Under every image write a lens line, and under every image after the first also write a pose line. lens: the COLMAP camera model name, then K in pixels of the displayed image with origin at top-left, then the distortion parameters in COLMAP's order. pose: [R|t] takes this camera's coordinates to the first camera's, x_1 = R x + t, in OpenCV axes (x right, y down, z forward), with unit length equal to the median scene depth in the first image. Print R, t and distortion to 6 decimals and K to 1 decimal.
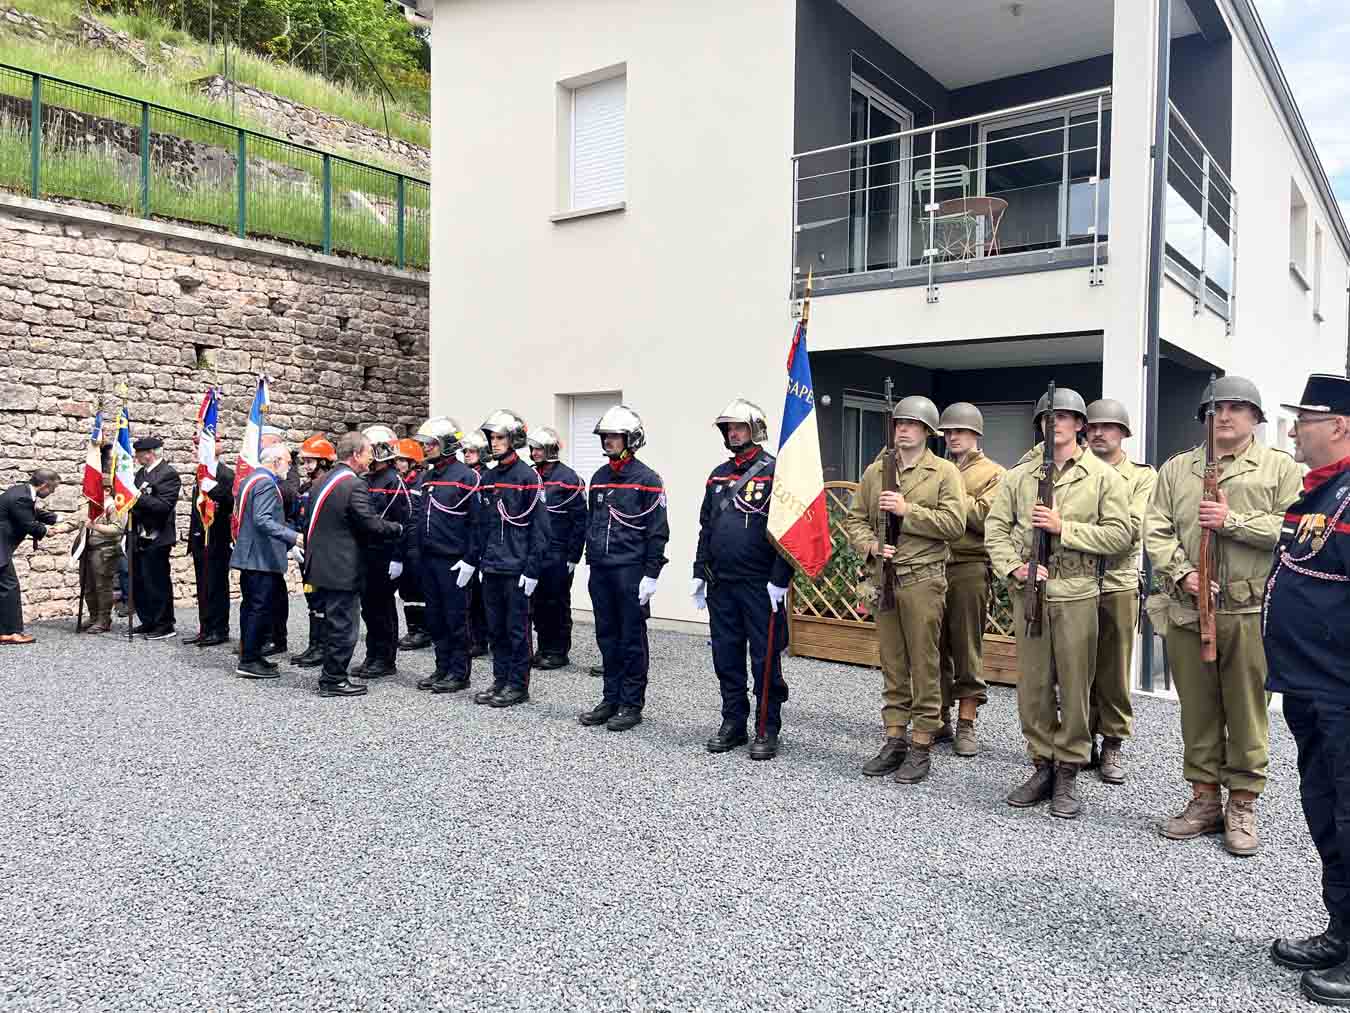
lens RADIAL K [[994.3, 0, 694.8], [0, 994.3, 508.6], [0, 0, 1]] dist [0.107343, -0.142203]
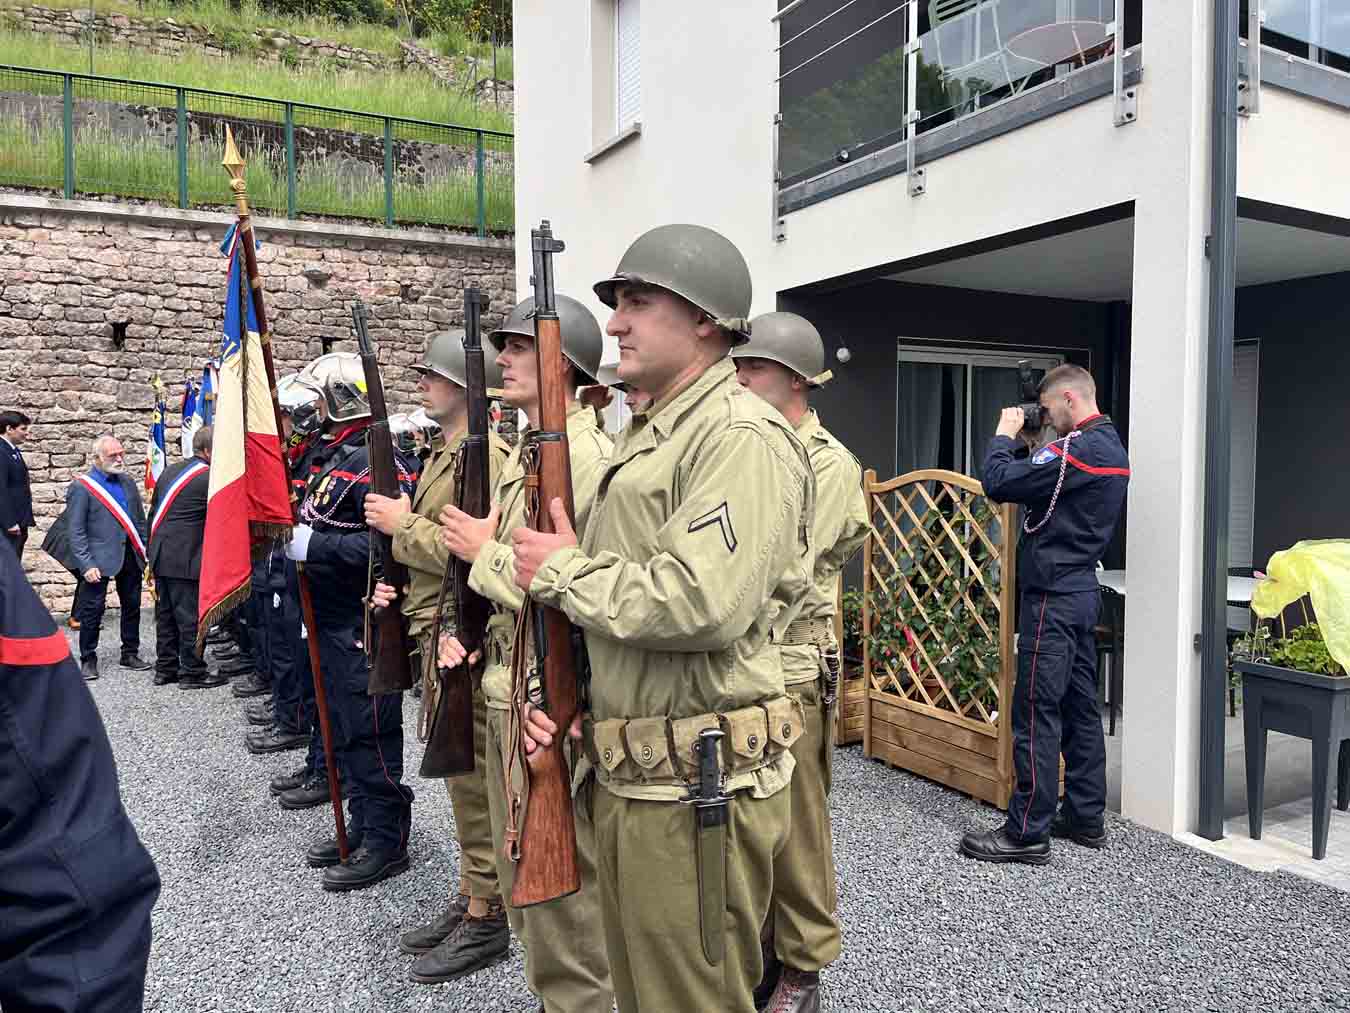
lens RADIAL K [[1015.4, 0, 680.1], [0, 1015.4, 513.2], [0, 0, 1]] dist [0.050676, -0.059080]
pose [[0.907449, 0.007535, -0.420095, 0.259490], [0.000955, 0.999800, 0.019994, -0.007511], [0.420162, -0.018545, 0.907260, 0.224849]]
